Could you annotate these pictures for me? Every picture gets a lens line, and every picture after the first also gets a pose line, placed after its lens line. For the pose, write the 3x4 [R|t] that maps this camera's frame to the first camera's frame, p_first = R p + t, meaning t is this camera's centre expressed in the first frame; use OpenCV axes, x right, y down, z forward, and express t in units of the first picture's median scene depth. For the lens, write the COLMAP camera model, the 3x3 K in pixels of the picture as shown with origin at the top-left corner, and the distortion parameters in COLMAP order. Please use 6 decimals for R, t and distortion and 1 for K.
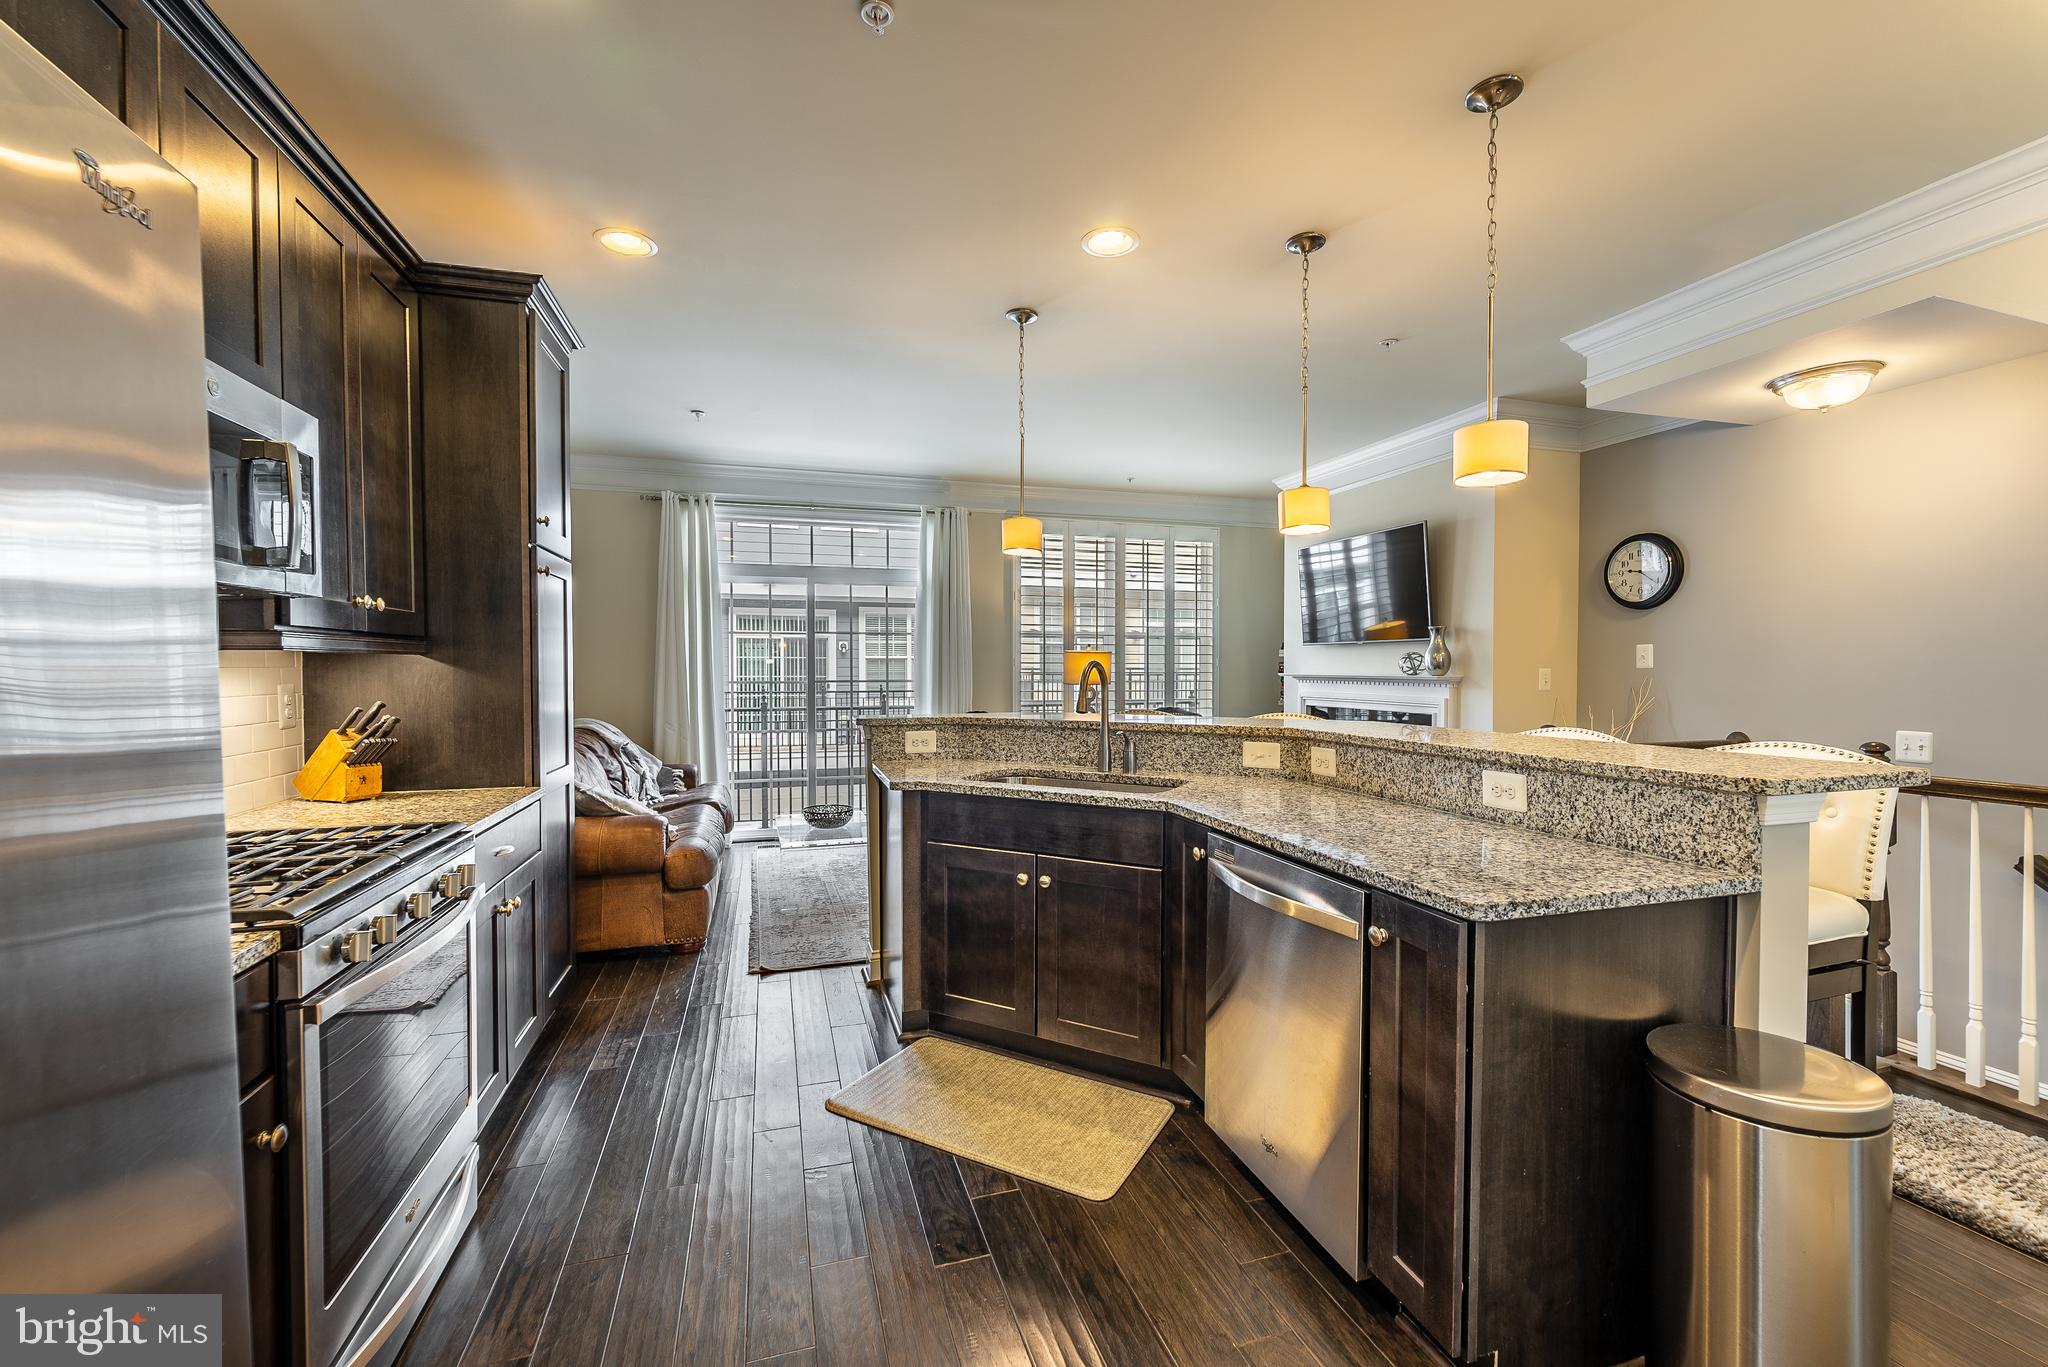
lens RADIAL K [[836.7, 0, 1029.1], [0, 836.7, 680.1], [0, 0, 1]] dist [-0.003163, -0.000855]
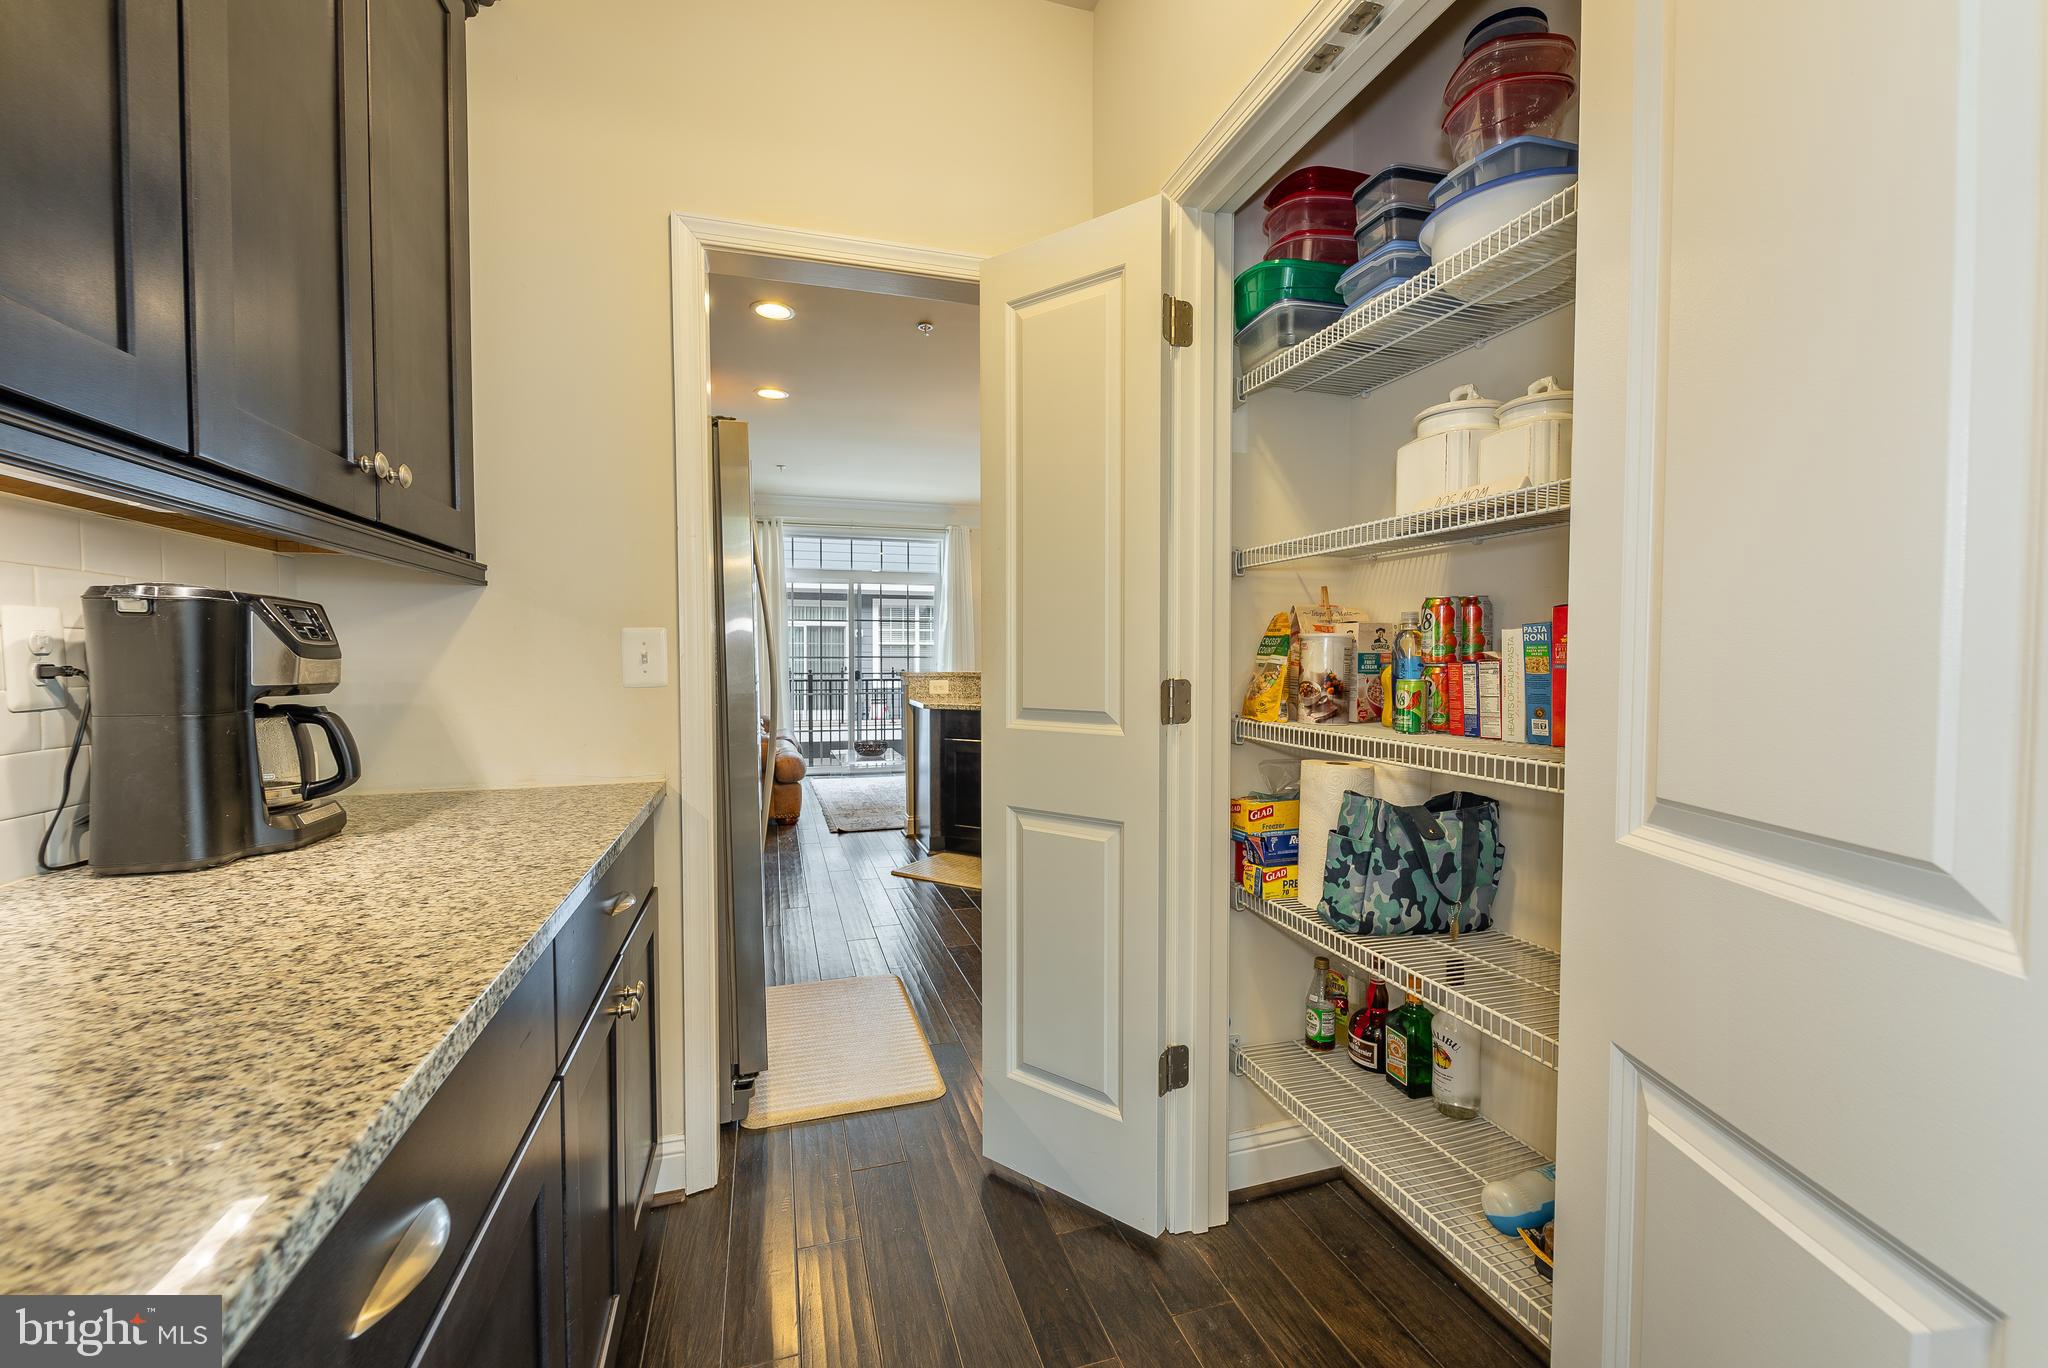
lens RADIAL K [[836.7, 0, 1032.9], [0, 836.7, 680.4], [0, 0, 1]] dist [-0.003163, -0.000855]
pose [[0.999997, 0.000555, 0.002445, 0.045365], [-0.000588, 0.999914, 0.013130, 0.040135], [-0.002438, -0.013132, 0.999911, -0.586724]]
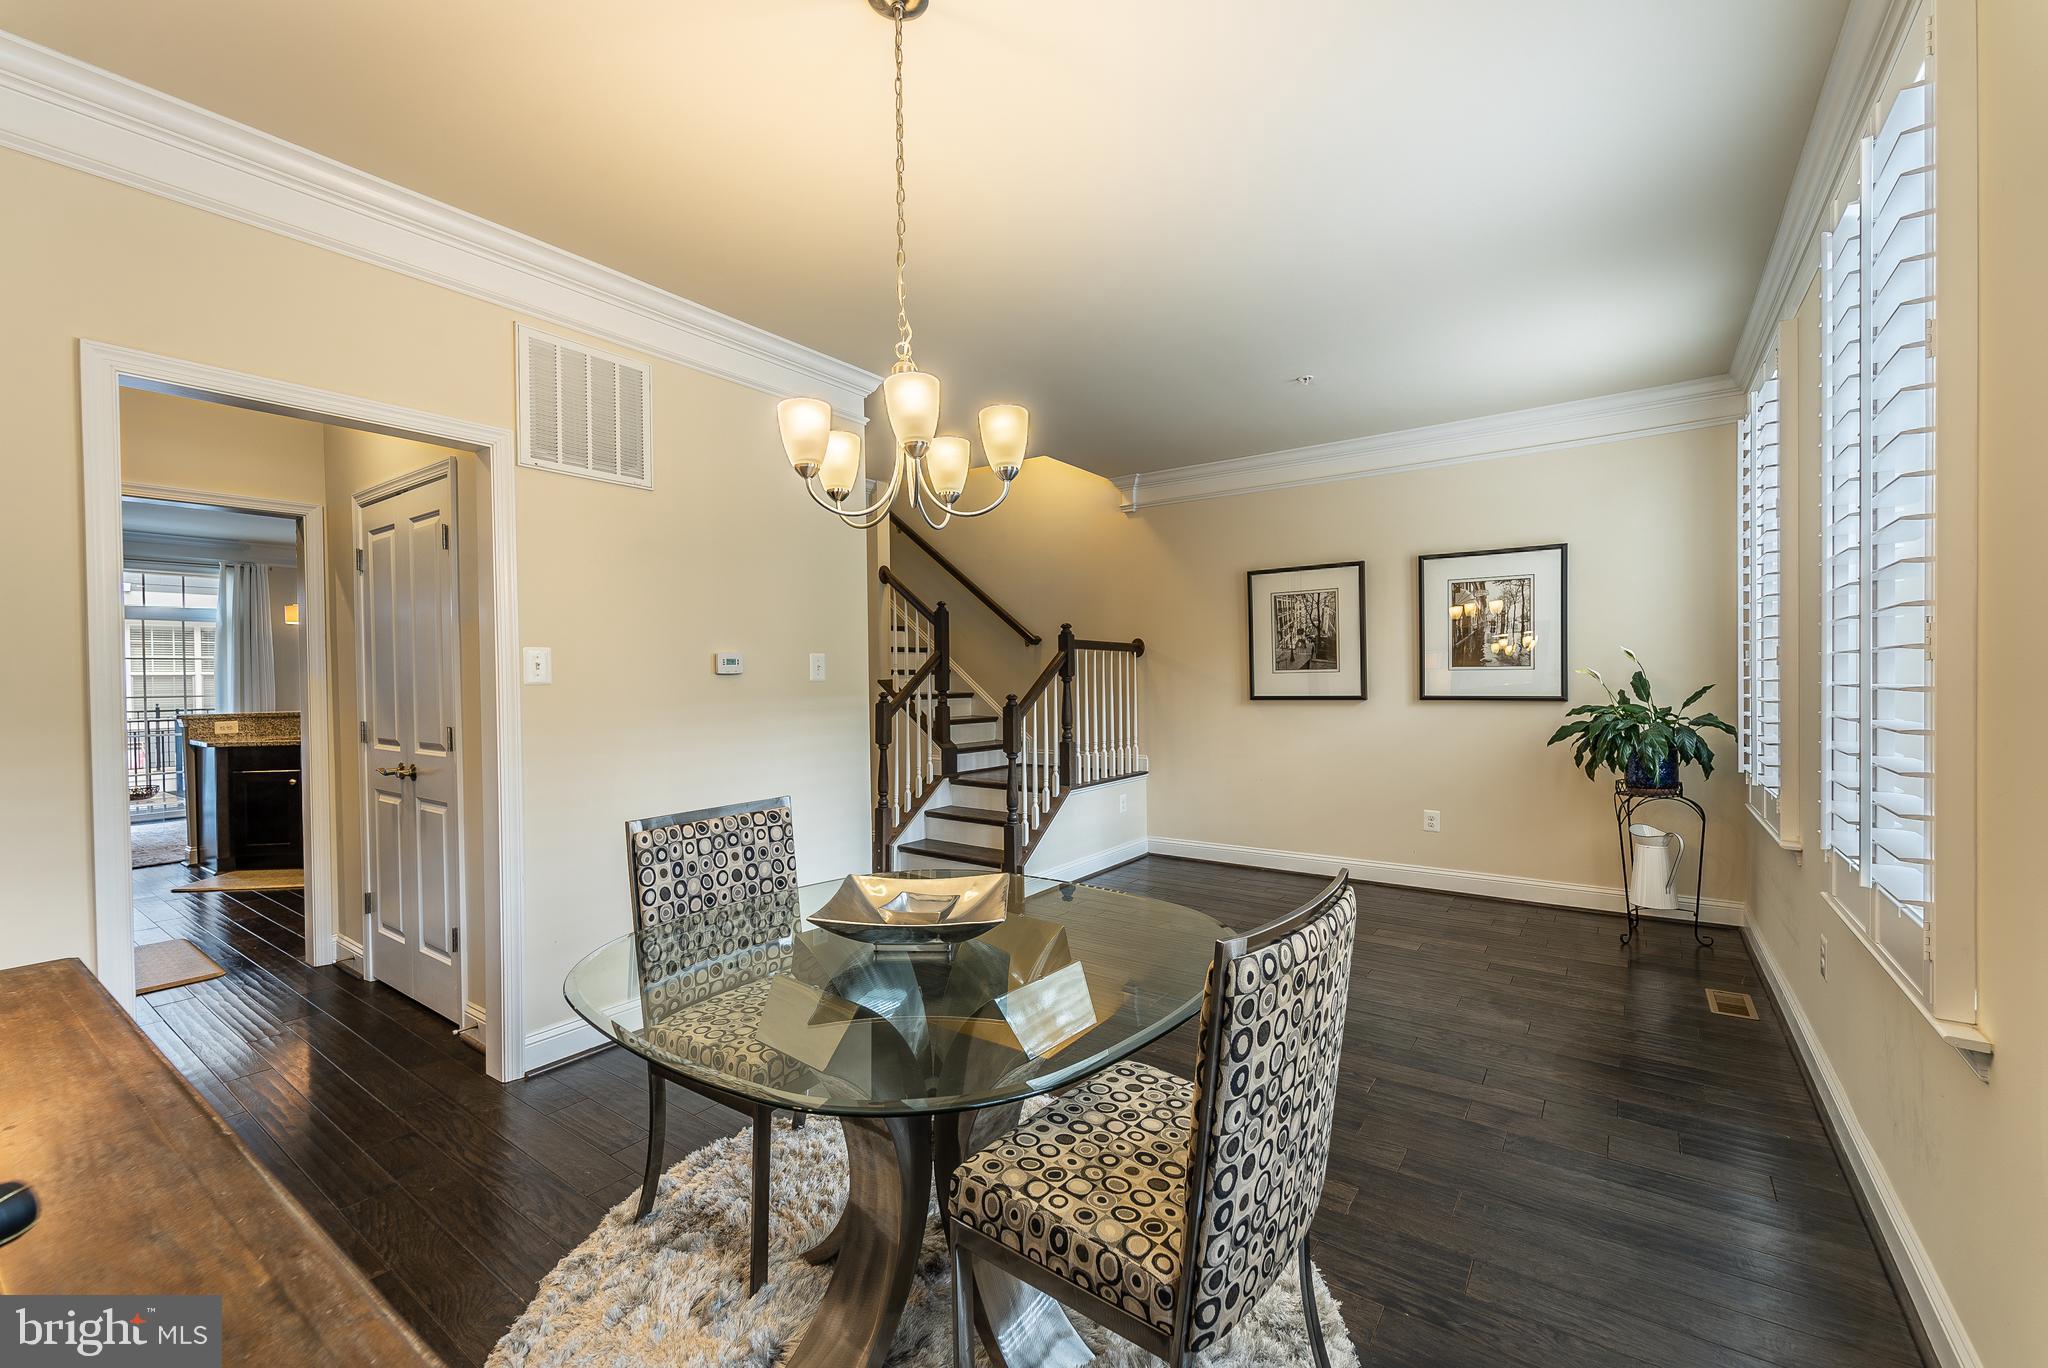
lens RADIAL K [[836.7, 0, 1018.5], [0, 836.7, 694.3], [0, 0, 1]] dist [-0.003163, -0.000855]
pose [[0.801031, -0.014416, 0.598450, 0.155151], [0.016537, 0.999861, 0.001950, 0.027860], [-0.598395, 0.008335, 0.801158, -1.388206]]
